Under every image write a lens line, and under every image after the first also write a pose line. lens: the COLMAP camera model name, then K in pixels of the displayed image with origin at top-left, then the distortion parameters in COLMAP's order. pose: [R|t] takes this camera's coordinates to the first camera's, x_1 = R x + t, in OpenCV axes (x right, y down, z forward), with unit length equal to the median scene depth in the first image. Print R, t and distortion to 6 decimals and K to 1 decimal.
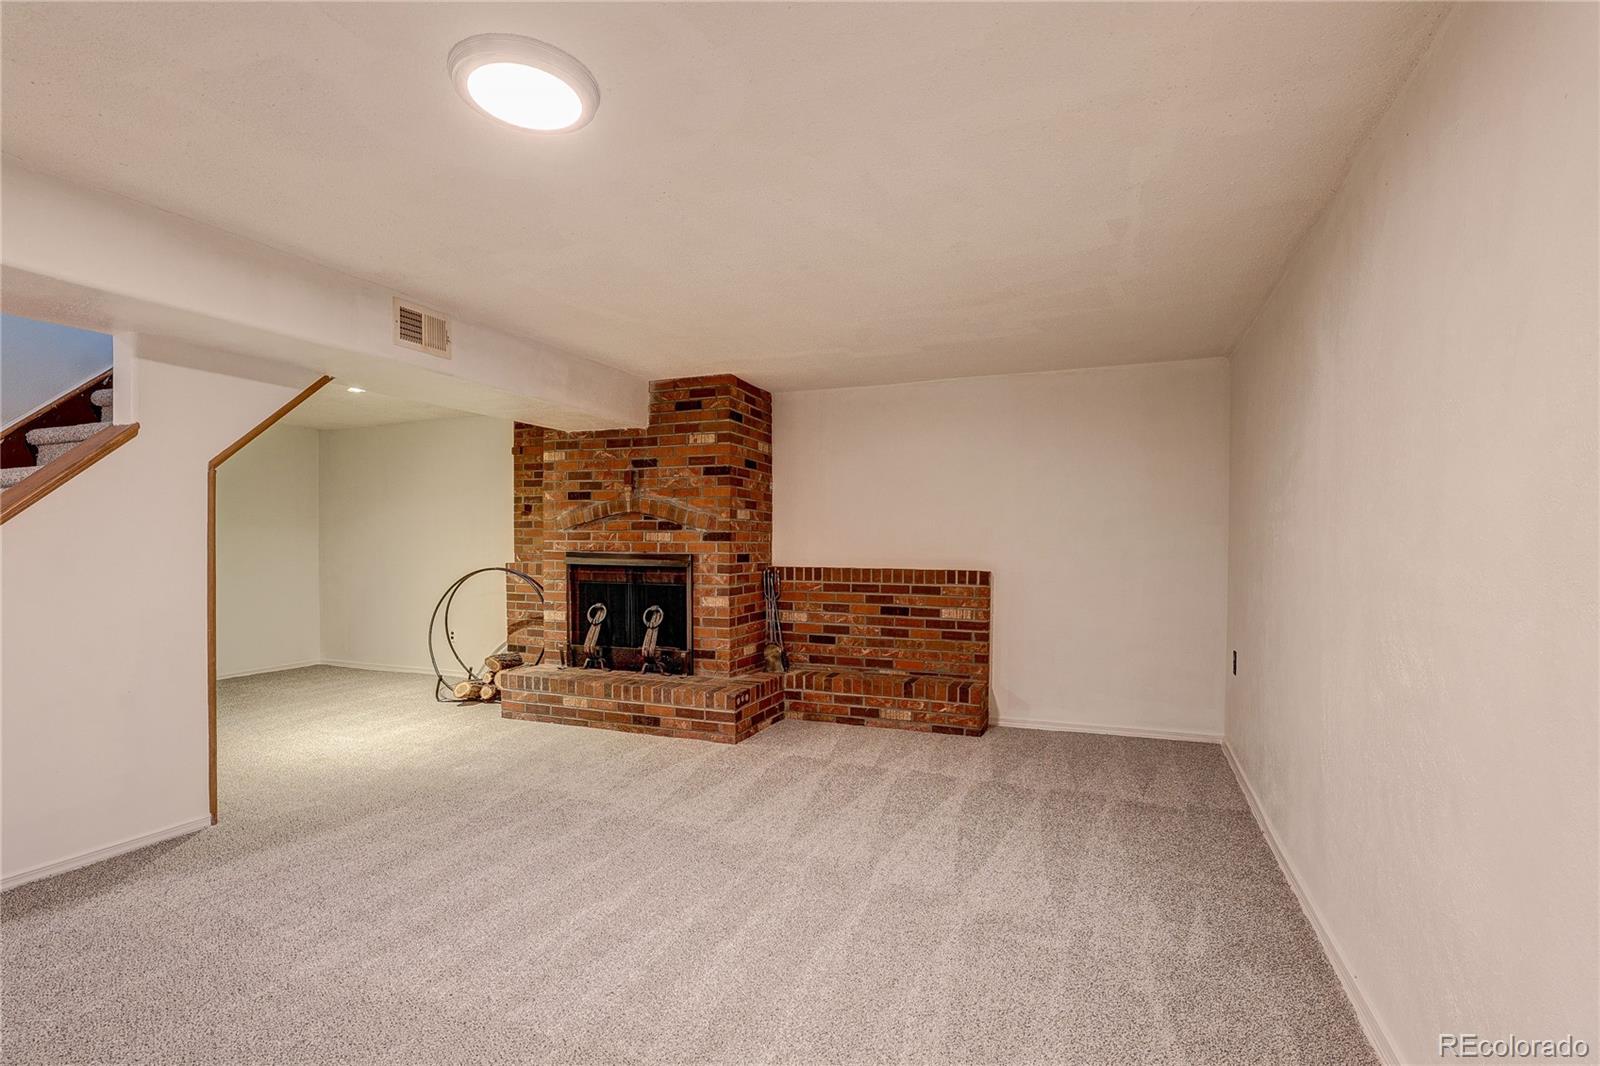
lens RADIAL K [[764.6, 0, 799.8], [0, 764.6, 550.1], [0, 0, 1]] dist [-0.000149, -0.000942]
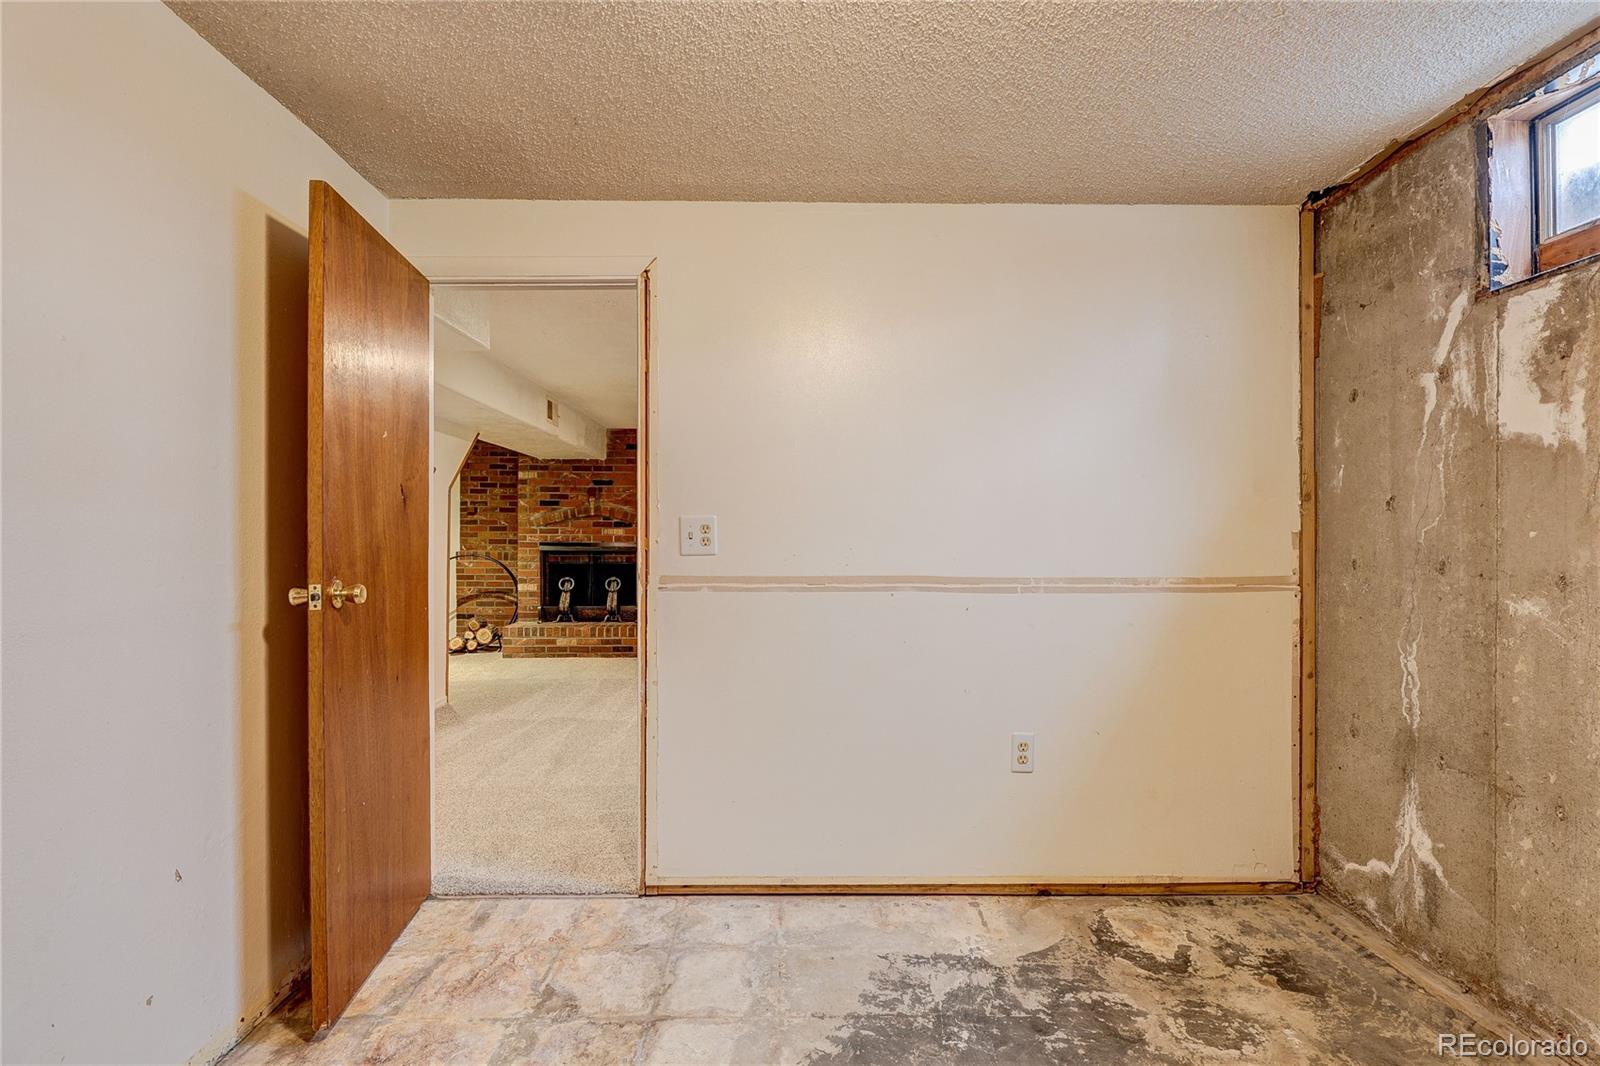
lens RADIAL K [[764.6, 0, 799.0], [0, 764.6, 527.4], [0, 0, 1]] dist [-0.000149, -0.000942]
pose [[0.918725, 0.000938, 0.394897, -0.437347], [0.007496, 0.999776, -0.019816, 0.006964], [-0.394827, 0.021166, 0.918512, -0.525451]]
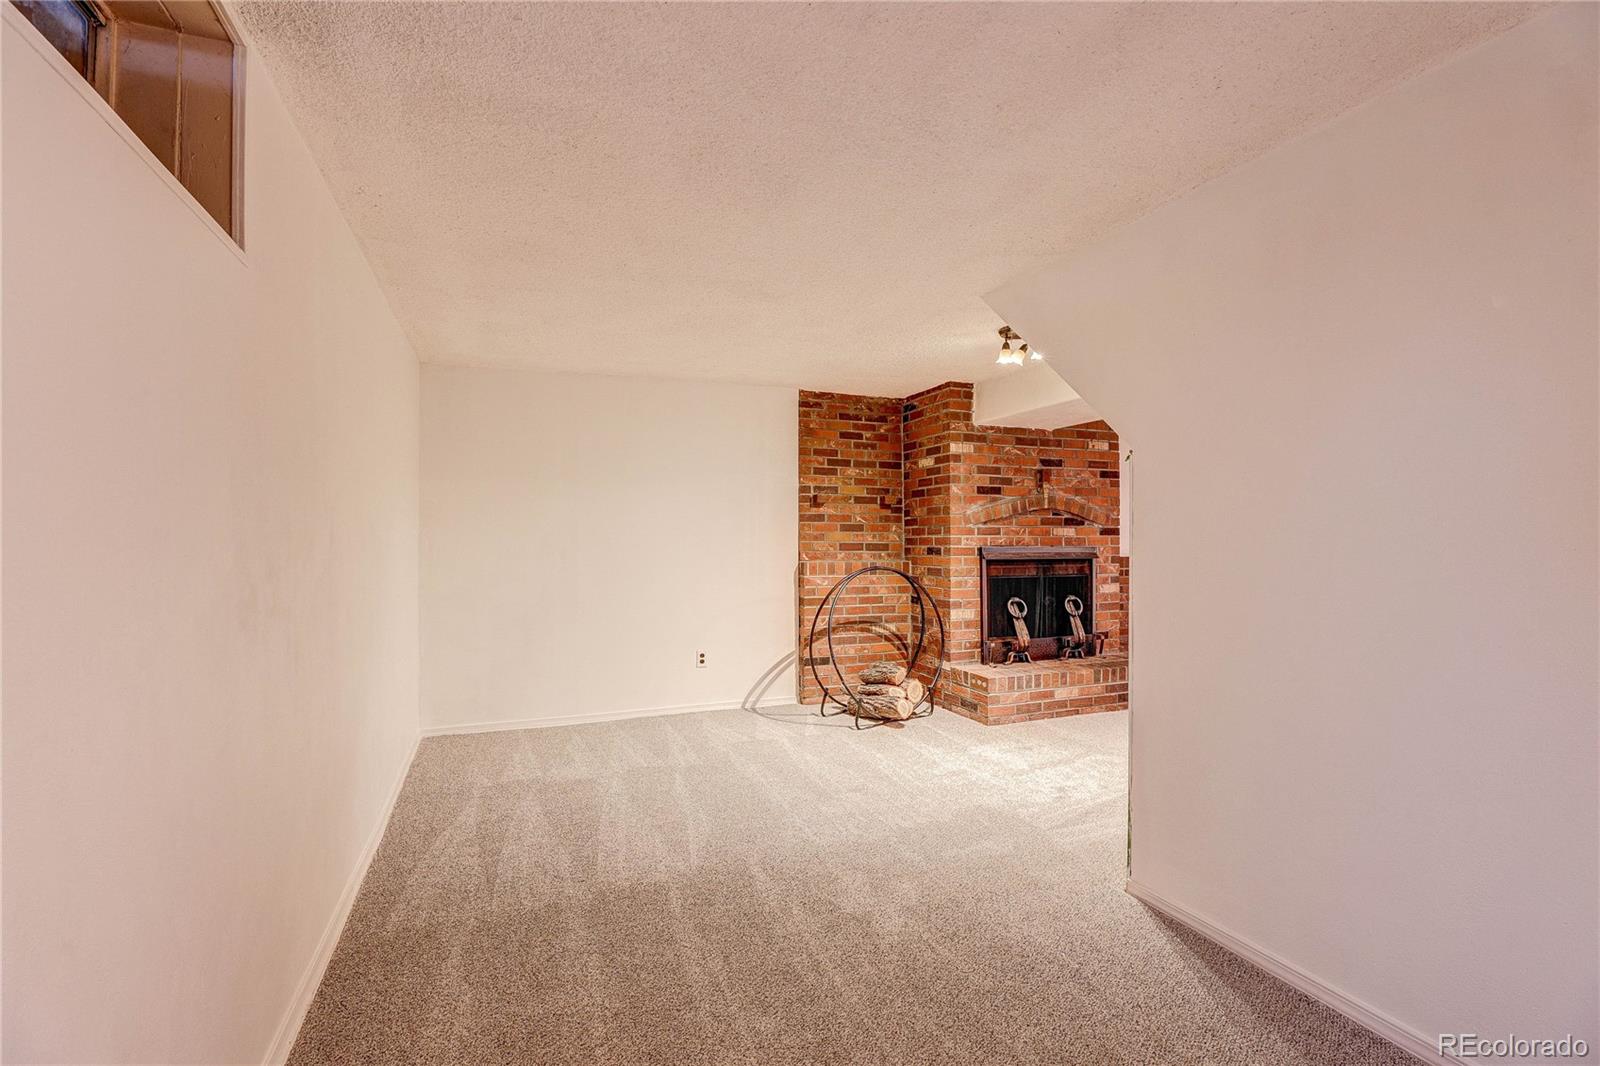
lens RADIAL K [[764.6, 0, 787.3], [0, 764.6, 524.4], [0, 0, 1]] dist [-0.000149, -0.000942]
pose [[0.725373, 0.005077, 0.688337, -1.191033], [0.013309, 0.999682, -0.021399, -0.009767], [-0.688227, 0.024683, 0.725075, 0.476109]]
